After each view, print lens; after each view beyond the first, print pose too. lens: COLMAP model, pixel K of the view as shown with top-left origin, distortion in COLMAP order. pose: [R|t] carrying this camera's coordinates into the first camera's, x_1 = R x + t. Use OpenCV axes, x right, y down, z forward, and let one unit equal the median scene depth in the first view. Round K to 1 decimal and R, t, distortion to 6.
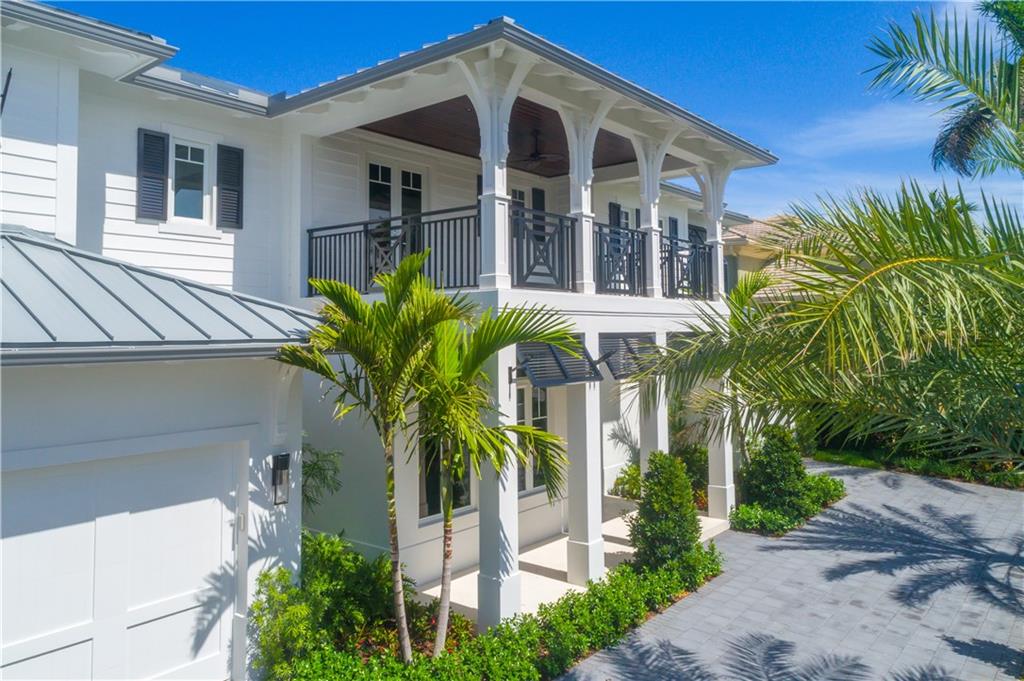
lens RADIAL K [[734.6, 0, 518.7], [0, 734.6, 279.0], [0, 0, 1]] dist [0.001120, 0.000817]
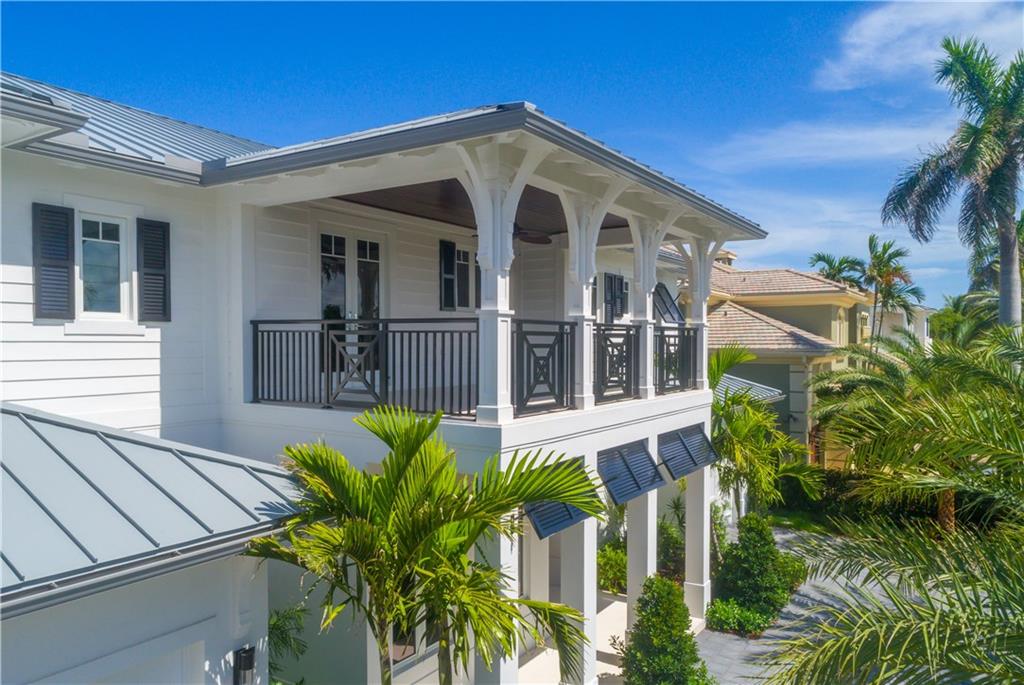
lens RADIAL K [[728.7, 0, 512.0], [0, 728.7, 342.5], [0, 0, 1]] dist [0.001405, -0.000725]
pose [[0.992729, 0.011527, 0.119816, -0.099878], [-0.022053, 0.995973, 0.086897, -0.131717], [-0.118332, -0.088907, 0.988986, 0.154943]]
